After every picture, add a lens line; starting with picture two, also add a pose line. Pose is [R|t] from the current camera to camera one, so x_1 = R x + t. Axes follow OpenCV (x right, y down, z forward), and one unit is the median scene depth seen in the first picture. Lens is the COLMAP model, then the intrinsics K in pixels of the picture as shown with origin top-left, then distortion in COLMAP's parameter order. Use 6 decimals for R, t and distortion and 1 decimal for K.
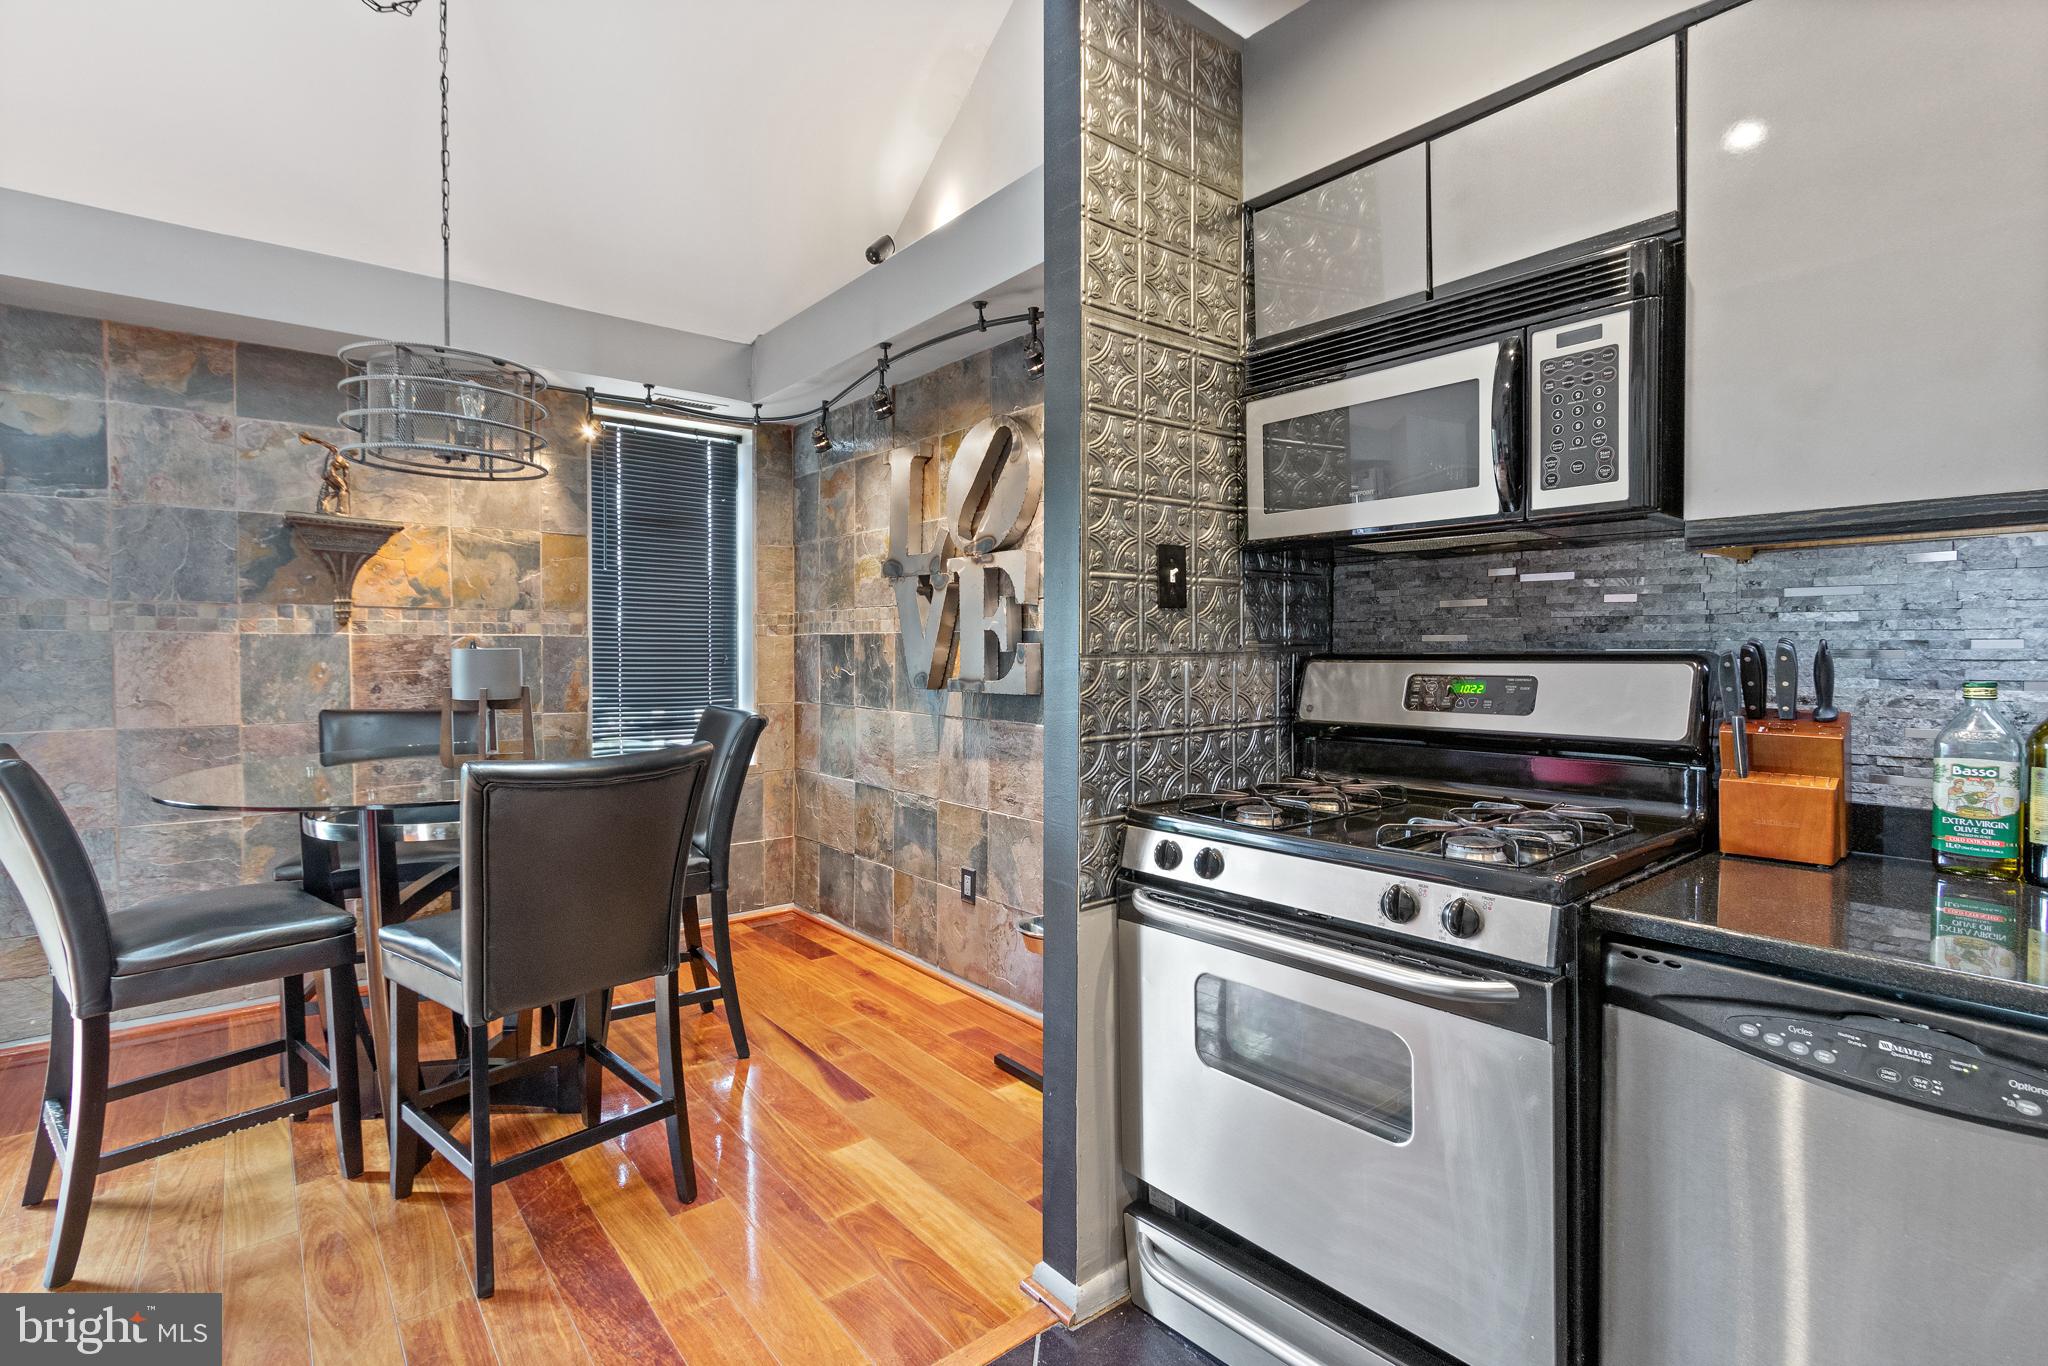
lens RADIAL K [[960.5, 0, 1010.1], [0, 960.5, 669.1], [0, 0, 1]] dist [0.004809, -0.002356]
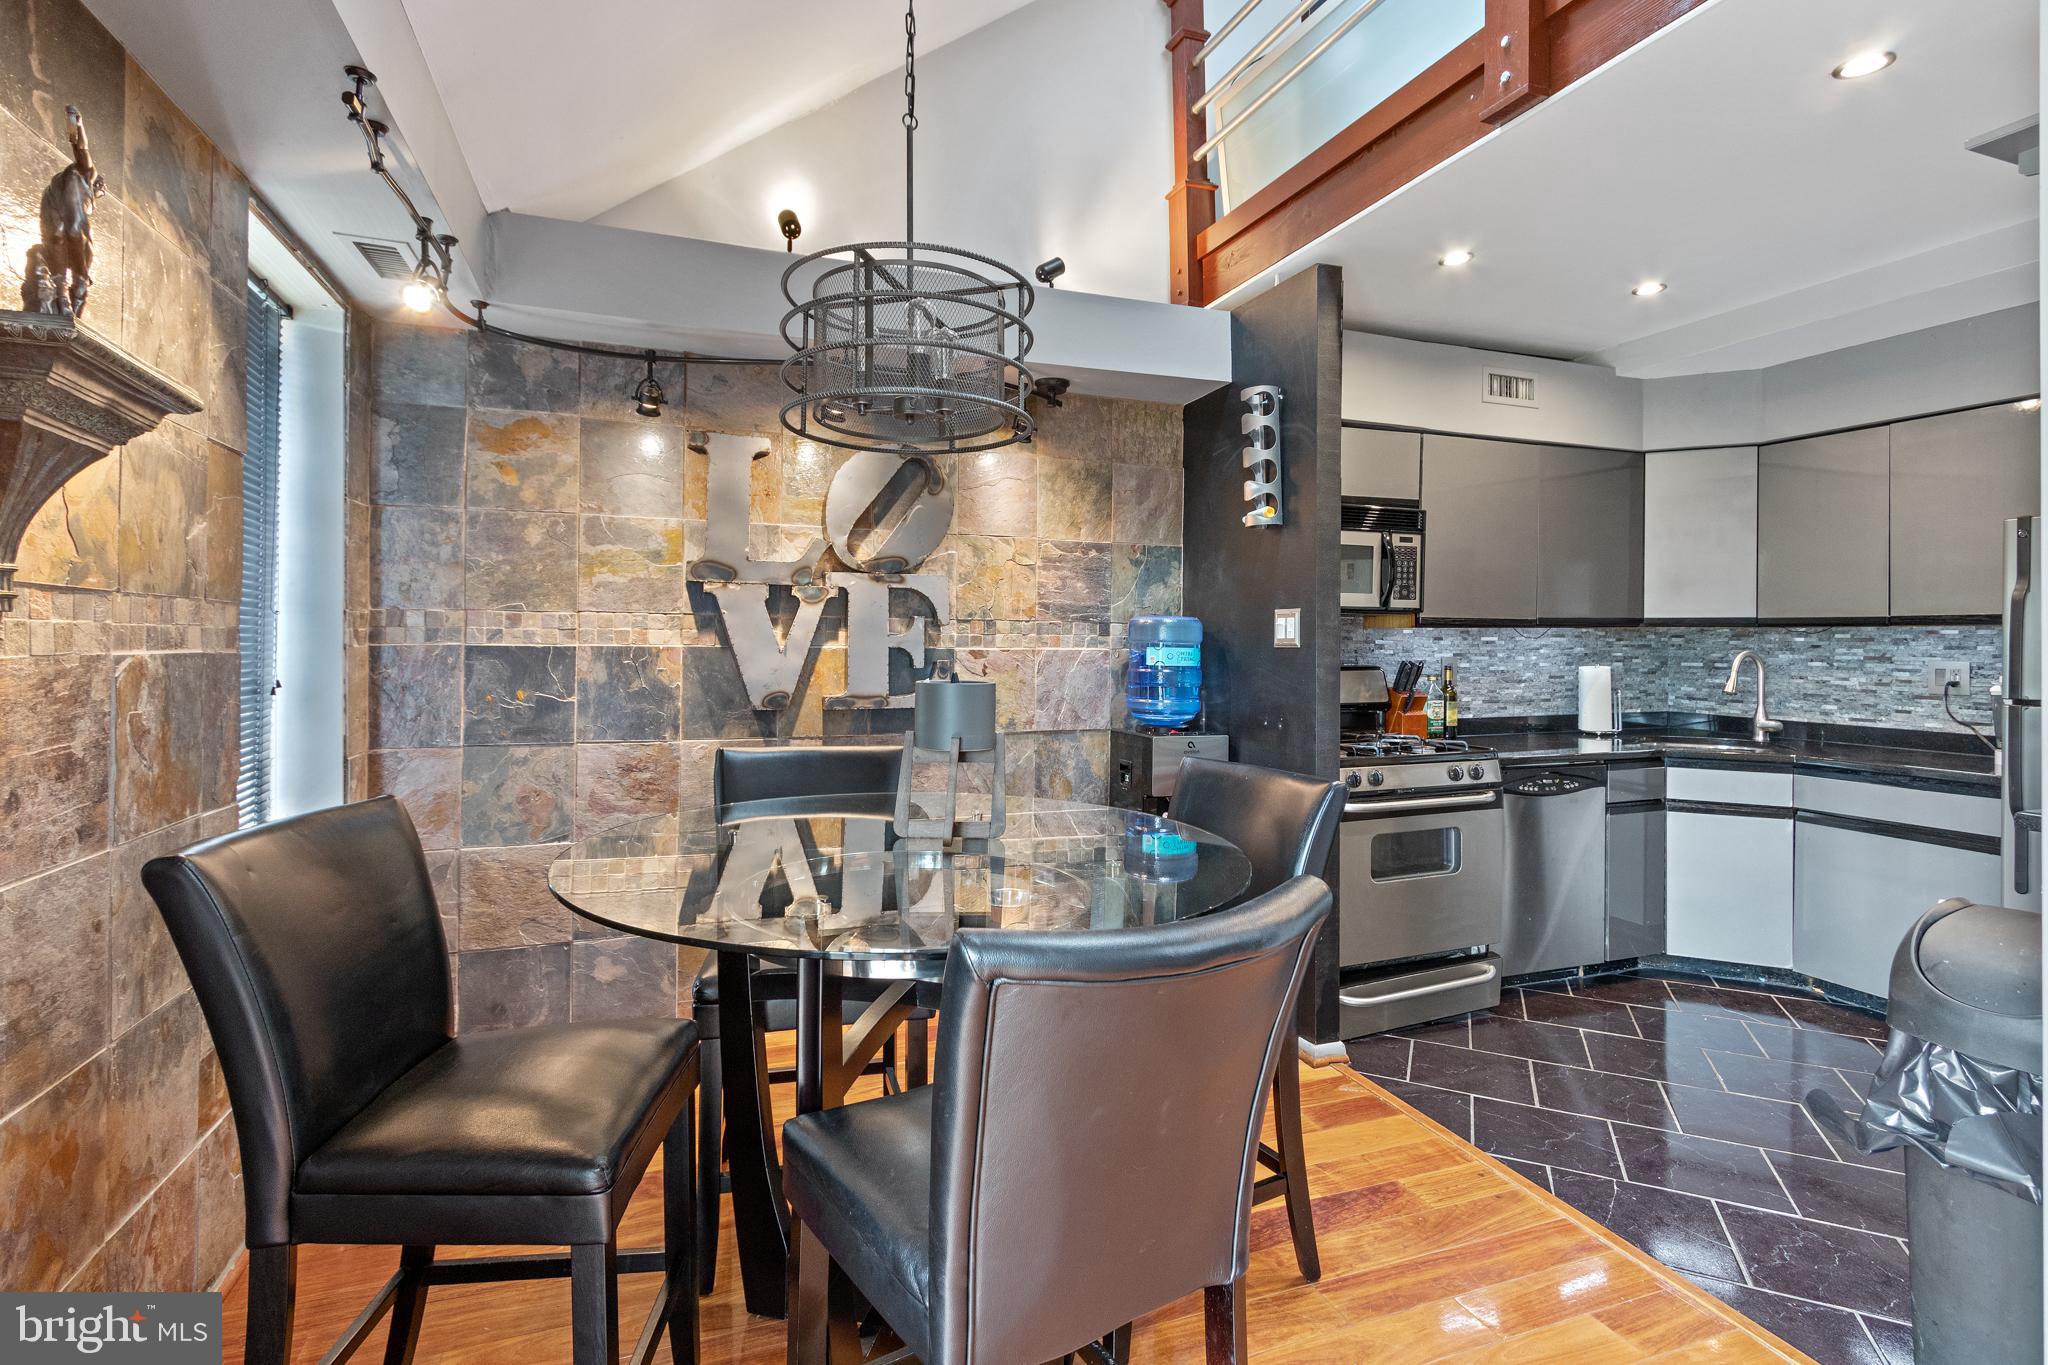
lens RADIAL K [[960.5, 0, 1014.4], [0, 960.5, 640.1], [0, 0, 1]] dist [0.004809, -0.002356]
pose [[0.313011, 0.005671, 0.949733, -0.937273], [0.014950, 0.999829, -0.010897, -0.034190], [-0.949632, 0.017610, 0.312873, 0.537431]]
